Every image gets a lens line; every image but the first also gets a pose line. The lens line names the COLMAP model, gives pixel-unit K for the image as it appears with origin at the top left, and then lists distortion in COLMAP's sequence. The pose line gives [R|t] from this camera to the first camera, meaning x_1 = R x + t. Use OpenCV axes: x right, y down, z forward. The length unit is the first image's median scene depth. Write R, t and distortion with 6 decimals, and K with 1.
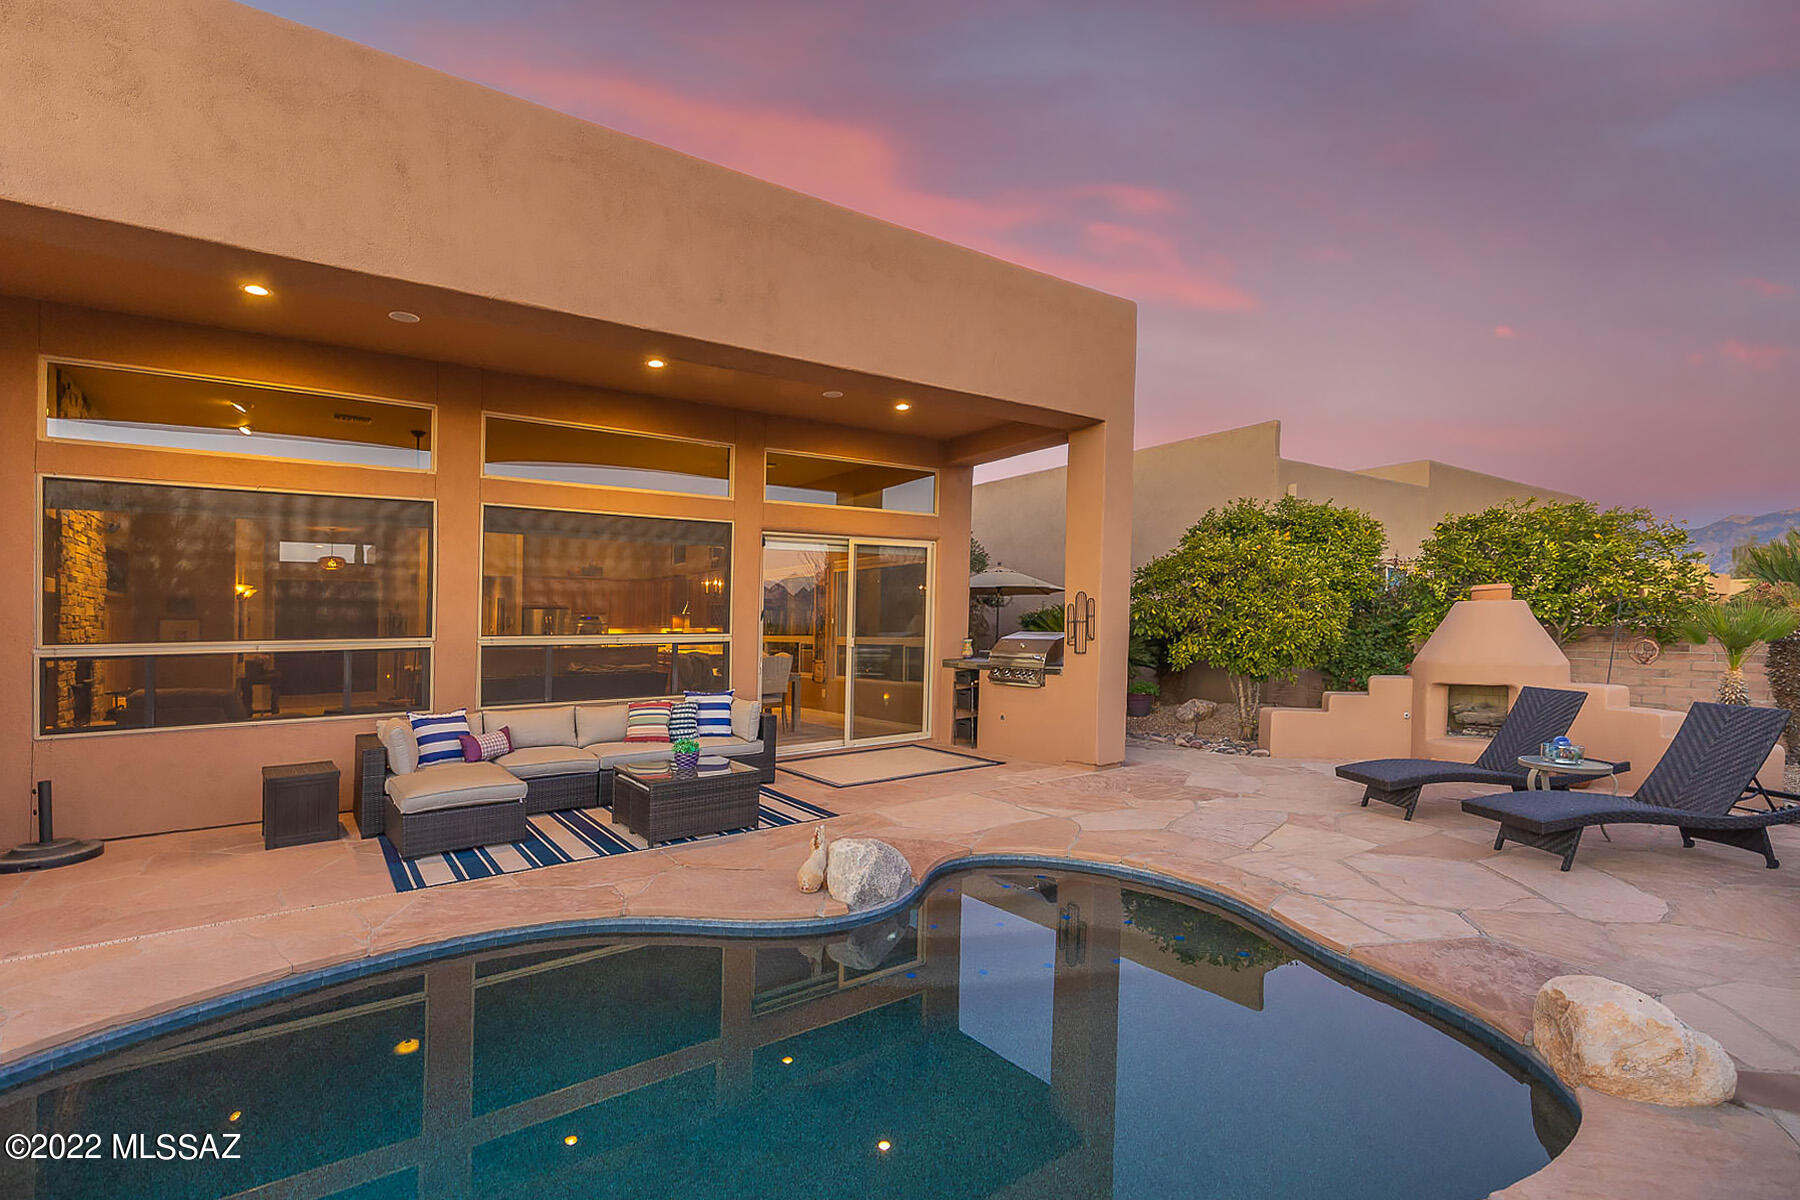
lens RADIAL K [[834.3, 0, 898.9], [0, 834.3, 625.7], [0, 0, 1]] dist [0.001897, 0.000217]
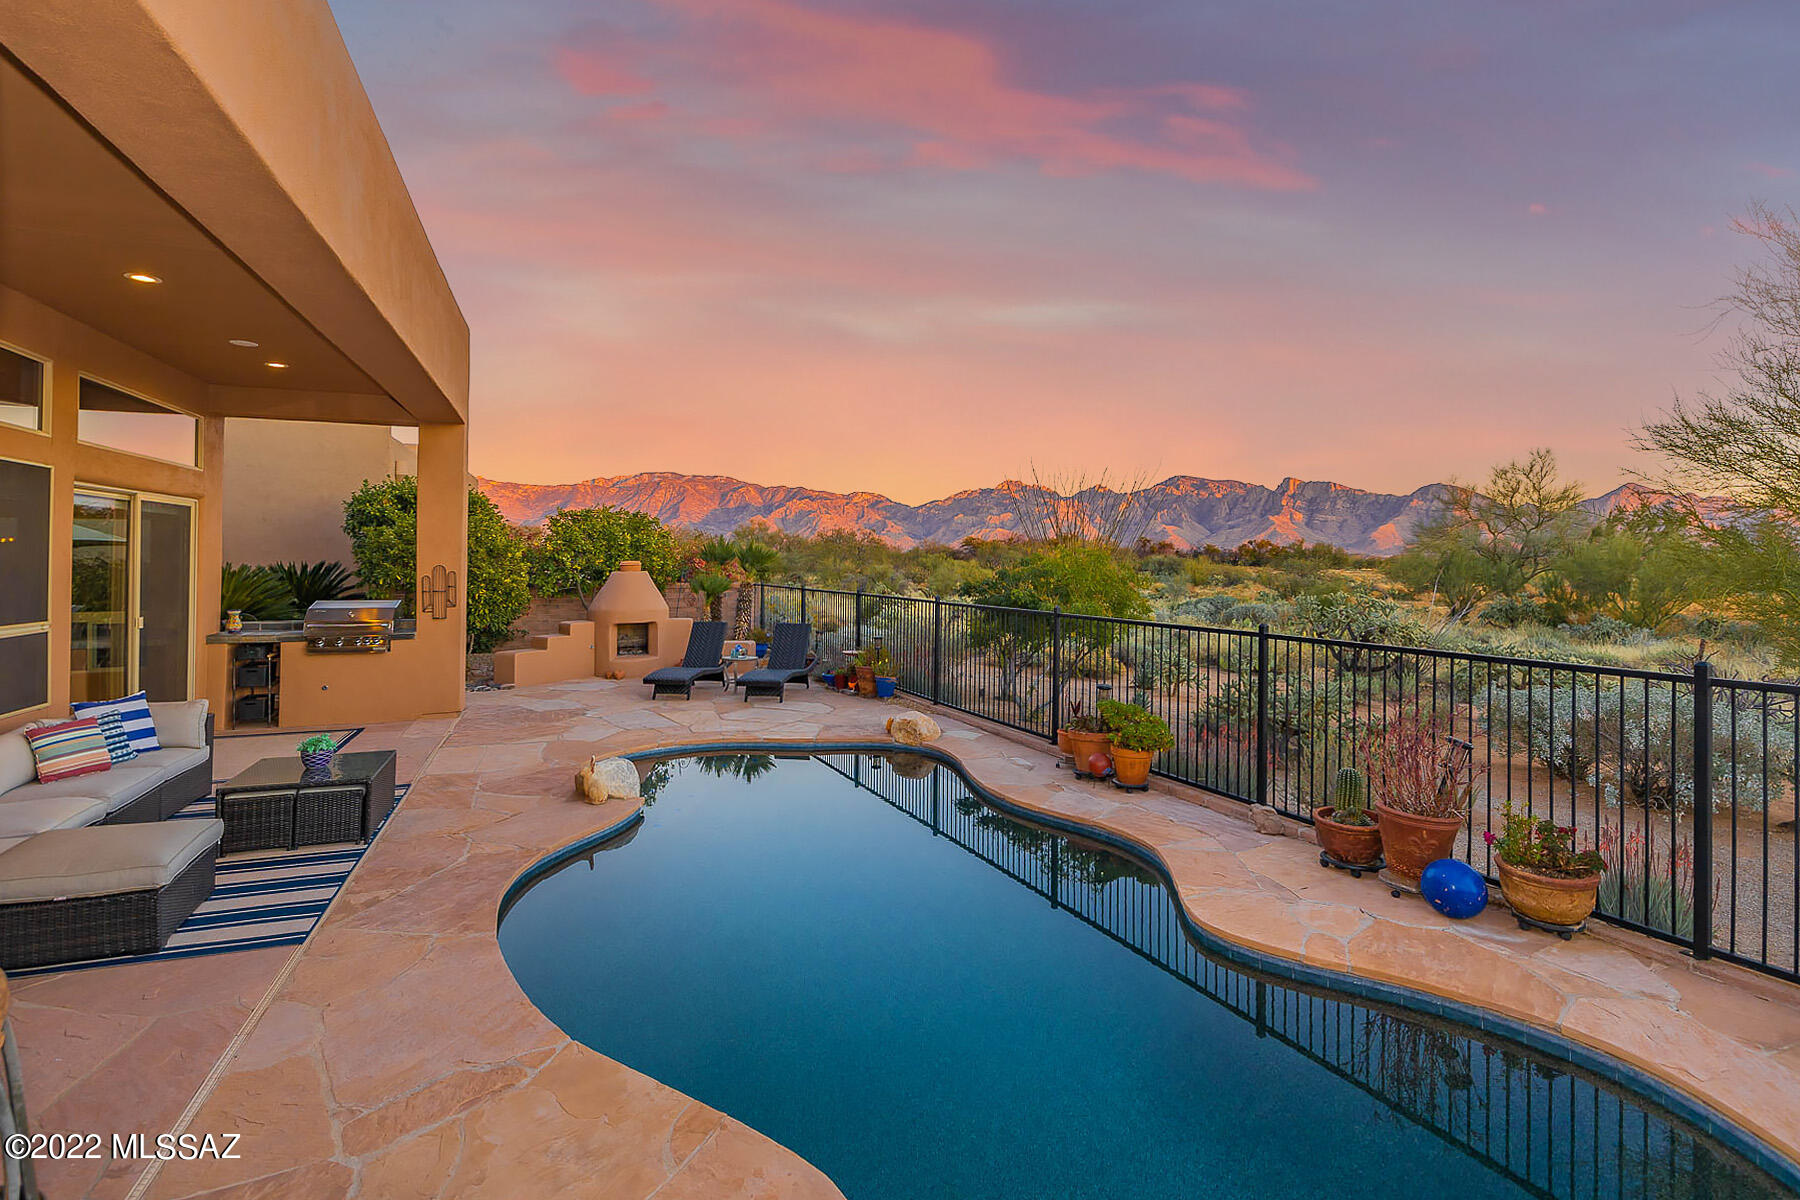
lens RADIAL K [[817.5, 0, 898.5], [0, 817.5, 556.8], [0, 0, 1]] dist [0.000204, 0.000009]
pose [[0.232872, 0.012070, 0.972433, -0.736781], [-0.004593, 0.999925, -0.011311, -0.042562], [-0.972497, -0.001832, 0.232910, 0.116340]]
